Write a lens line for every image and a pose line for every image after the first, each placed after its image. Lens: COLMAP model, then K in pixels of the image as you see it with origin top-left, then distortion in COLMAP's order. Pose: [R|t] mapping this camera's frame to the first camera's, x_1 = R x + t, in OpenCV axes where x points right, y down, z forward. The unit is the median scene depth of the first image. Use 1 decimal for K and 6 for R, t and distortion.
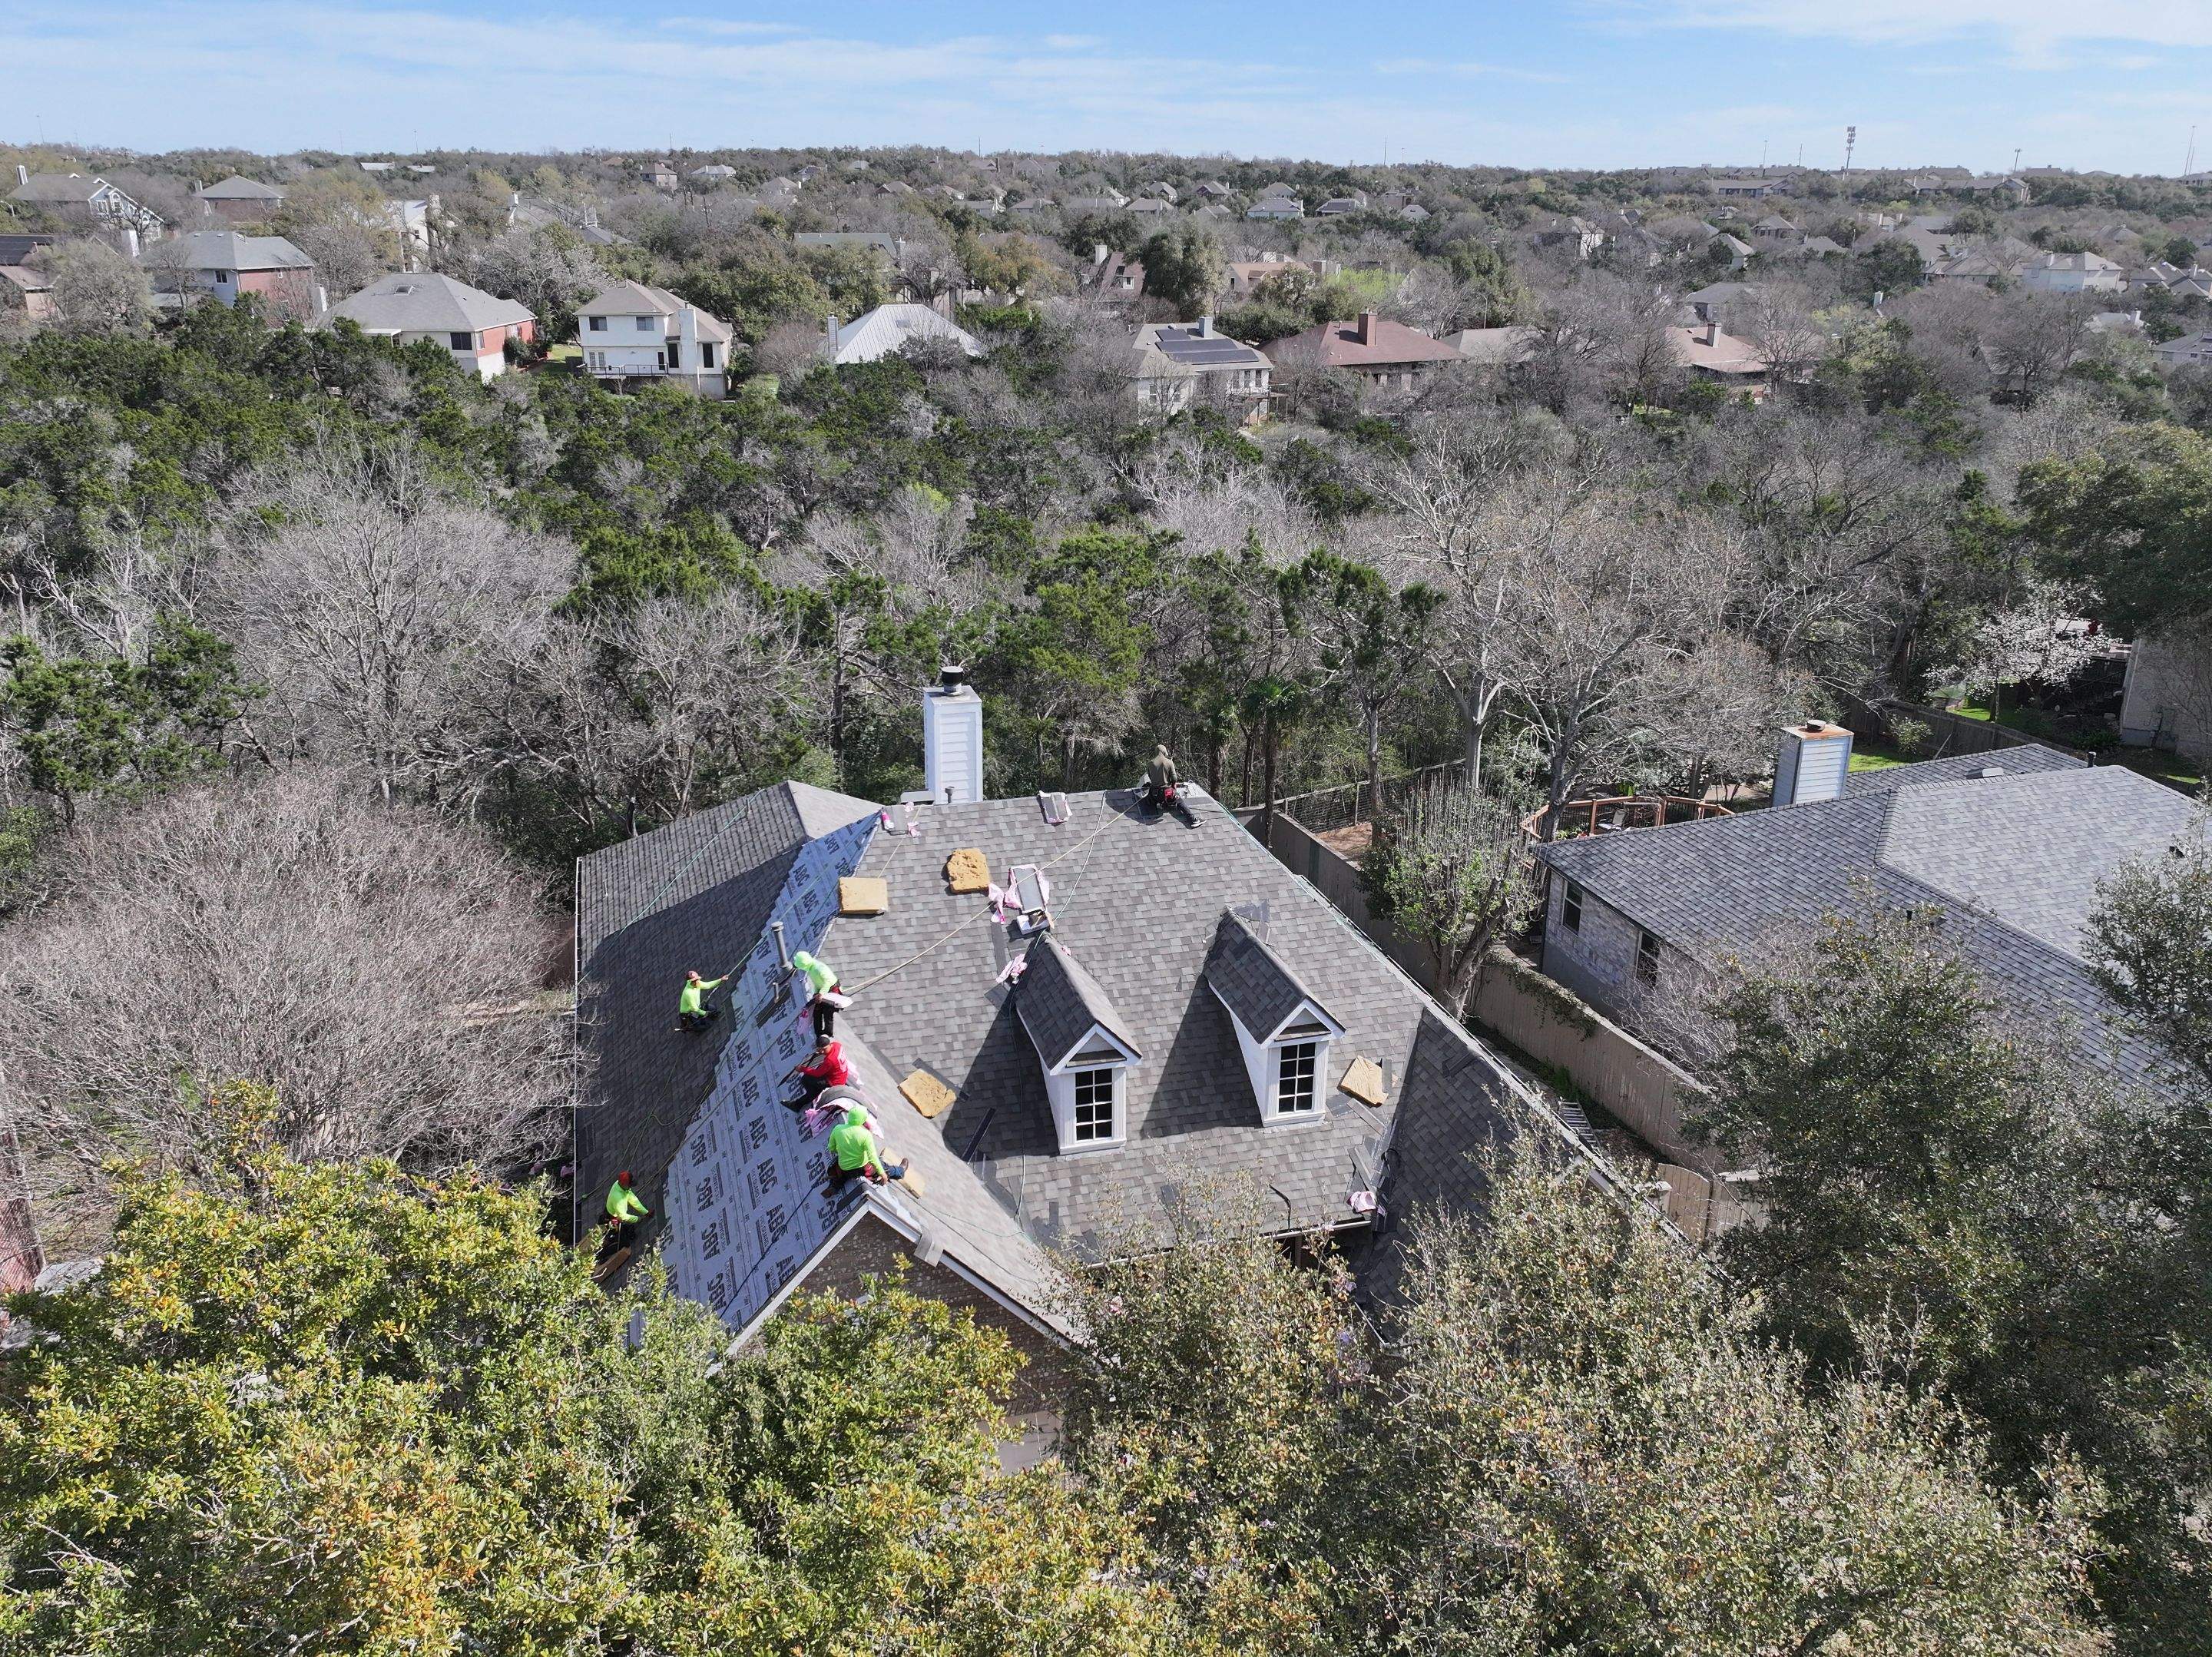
lens RADIAL K [[1774.6, 0, 1104.1], [0, 1774.6, 823.1], [0, 0, 1]] dist [0.004070, 0.005037]
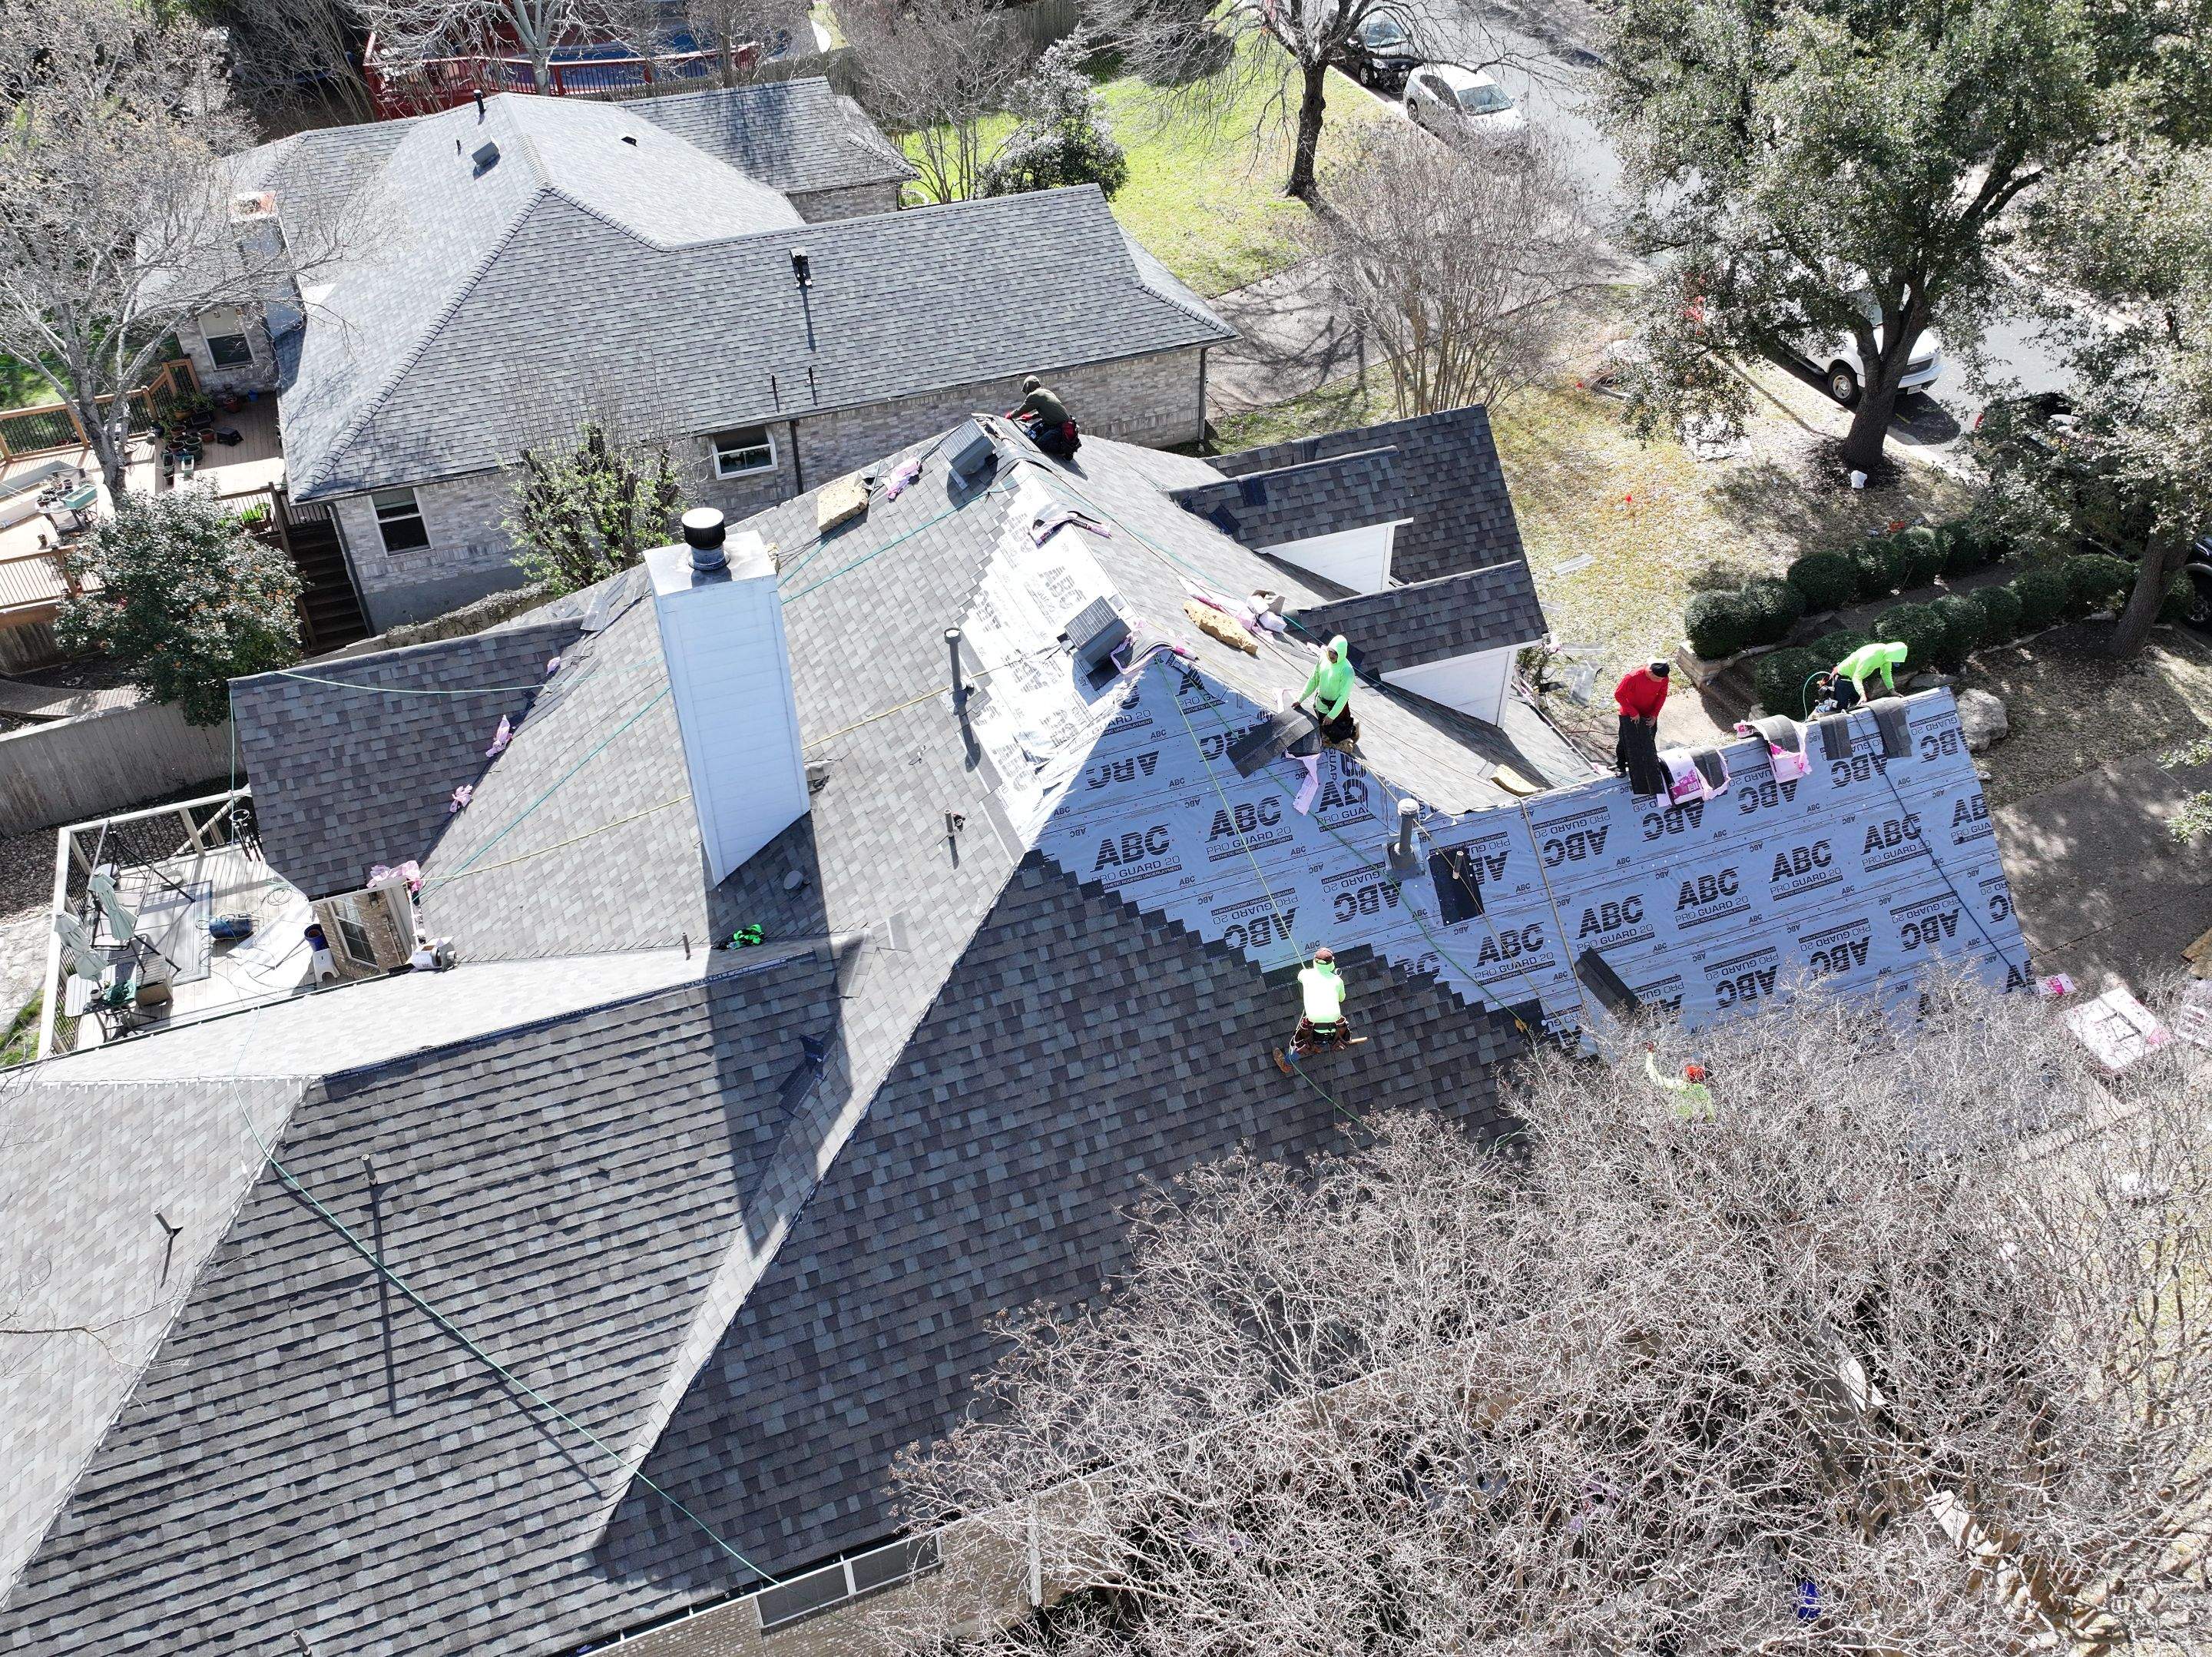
lens RADIAL K [[1774.6, 0, 1100.8], [0, 1774.6, 839.9], [0, 0, 1]] dist [0.004070, 0.005037]
pose [[-0.097920, -0.644692, 0.758145, -0.673545], [0.330994, 0.697339, 0.635736, -0.381396], [-0.938539, 0.313193, 0.145105, 1.027829]]
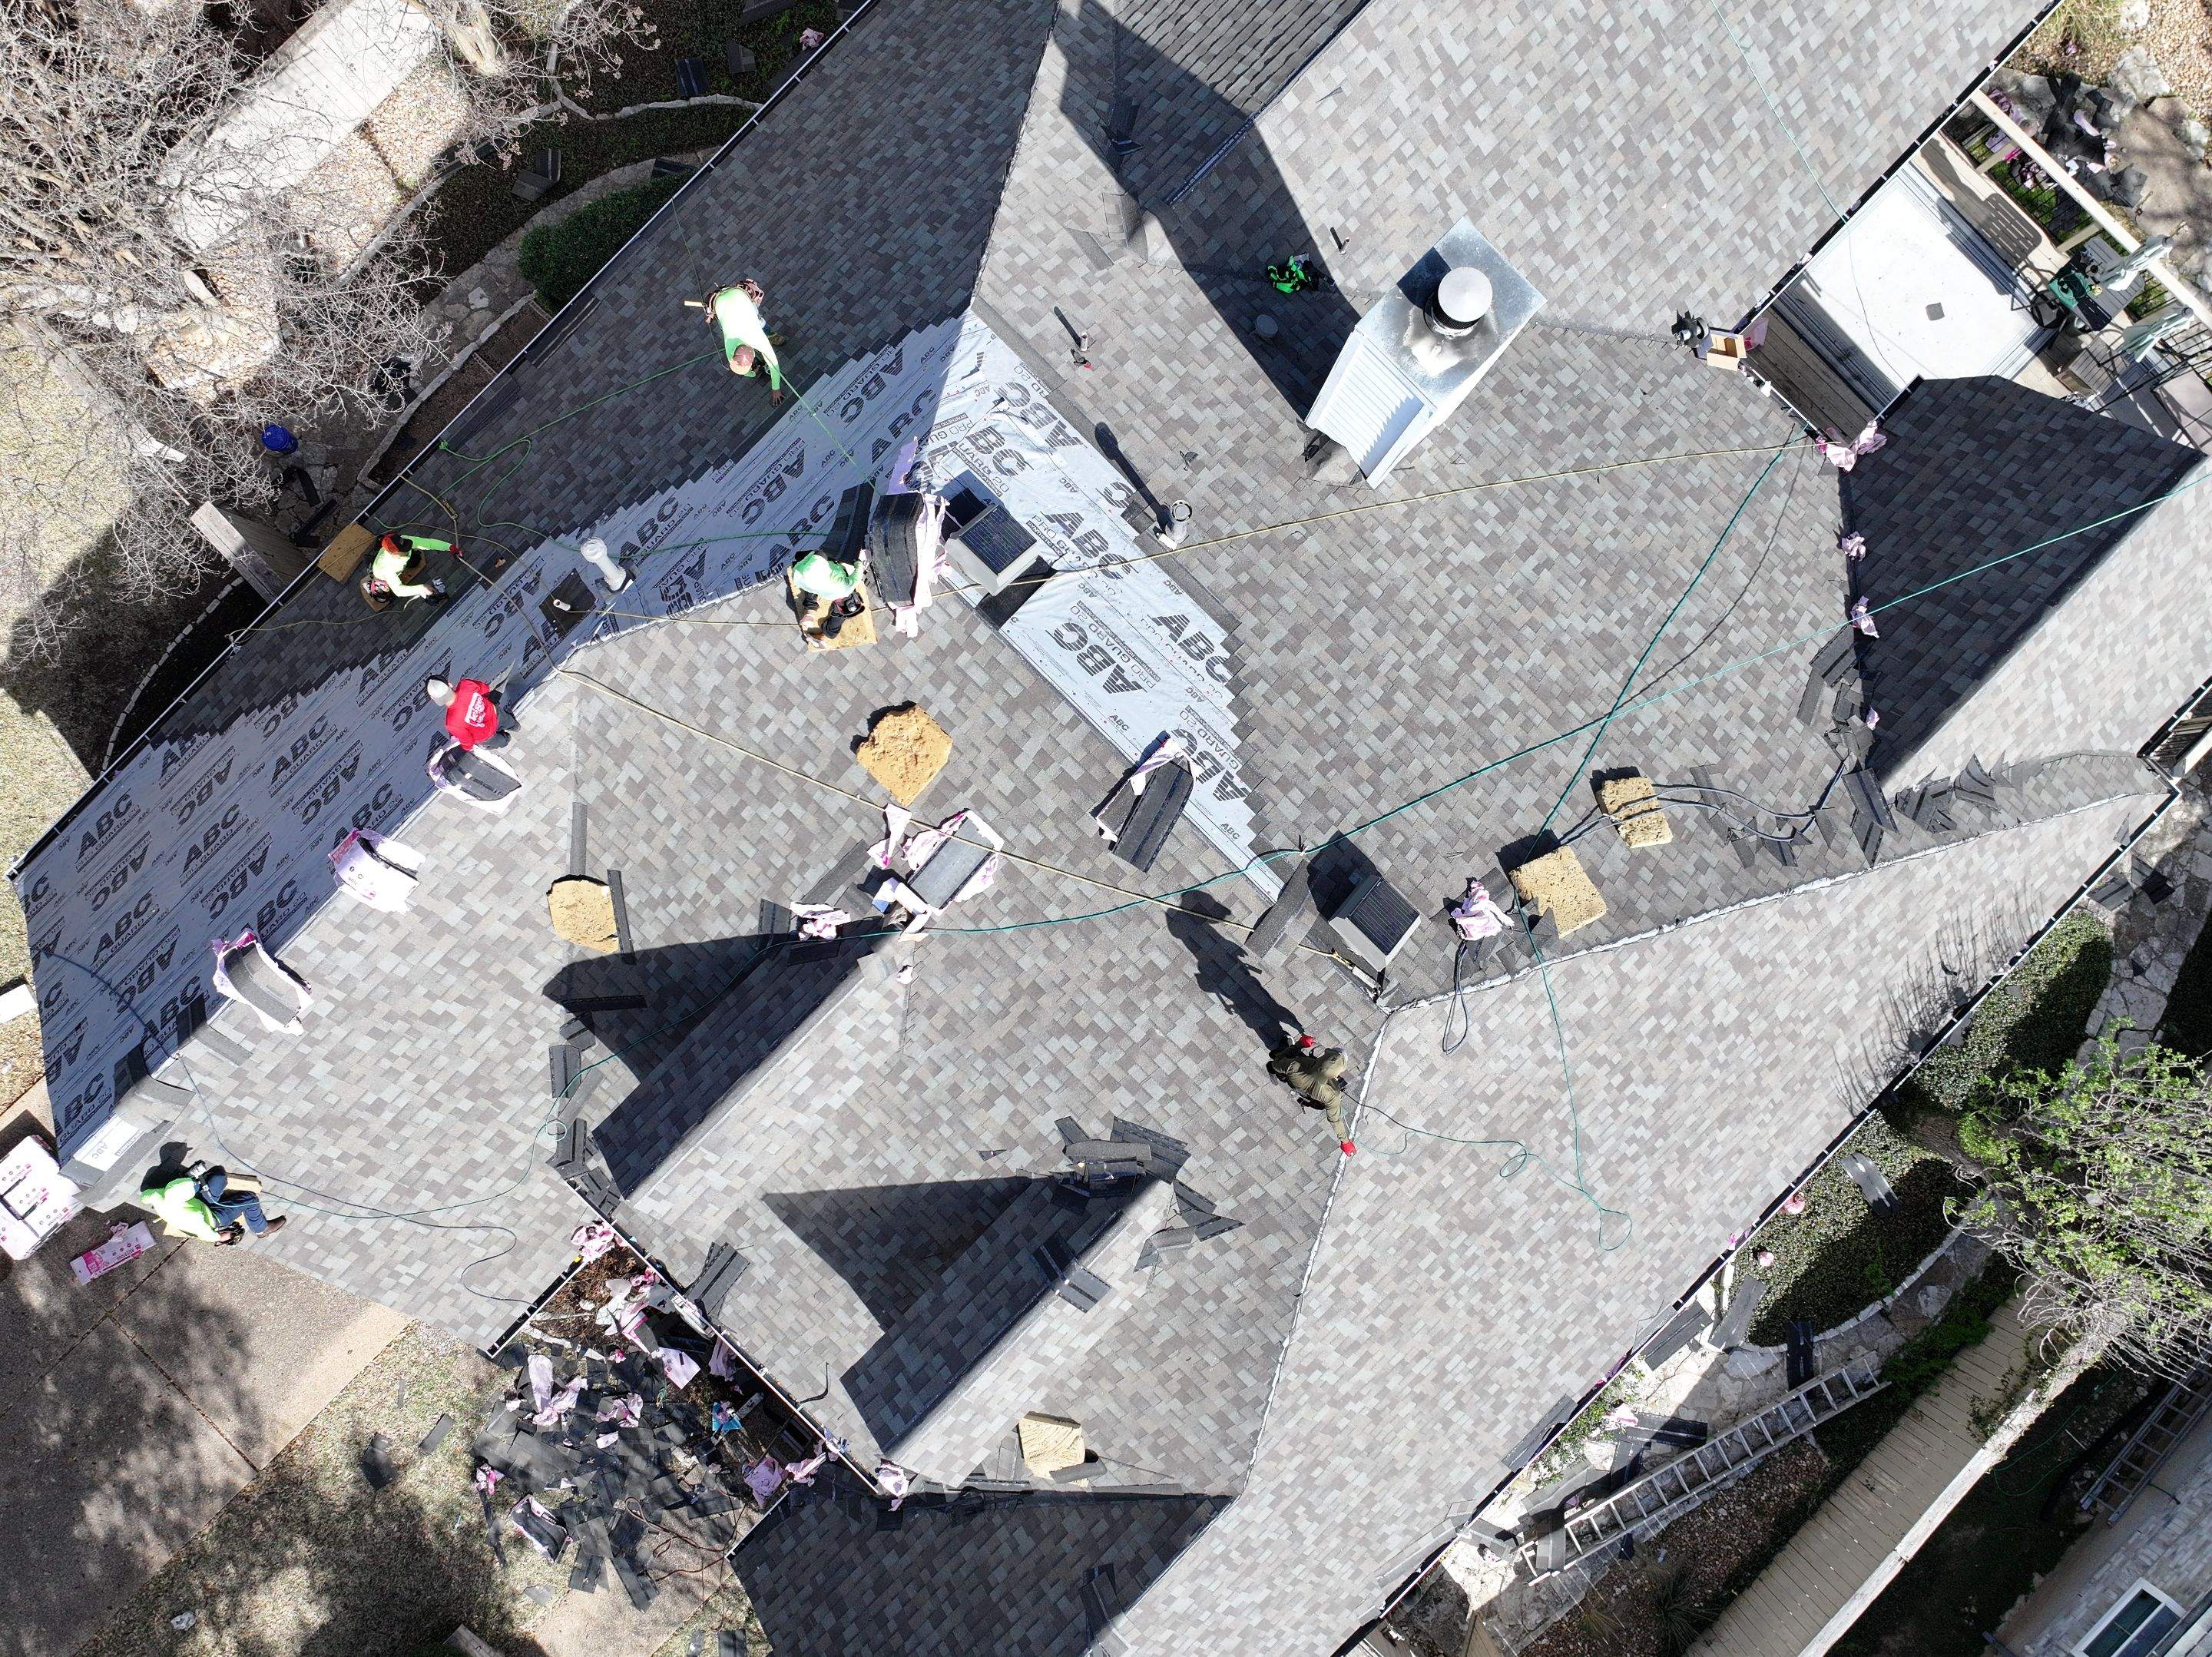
lens RADIAL K [[1774.6, 0, 1102.1], [0, 1774.6, 836.2], [0, 0, 1]] dist [0.004070, 0.005037]
pose [[0.499993, 0.865881, -0.016035, -0.020199], [-0.287523, 0.183435, 0.940044, -0.494944], [0.816907, -0.465405, 0.340677, 0.911057]]
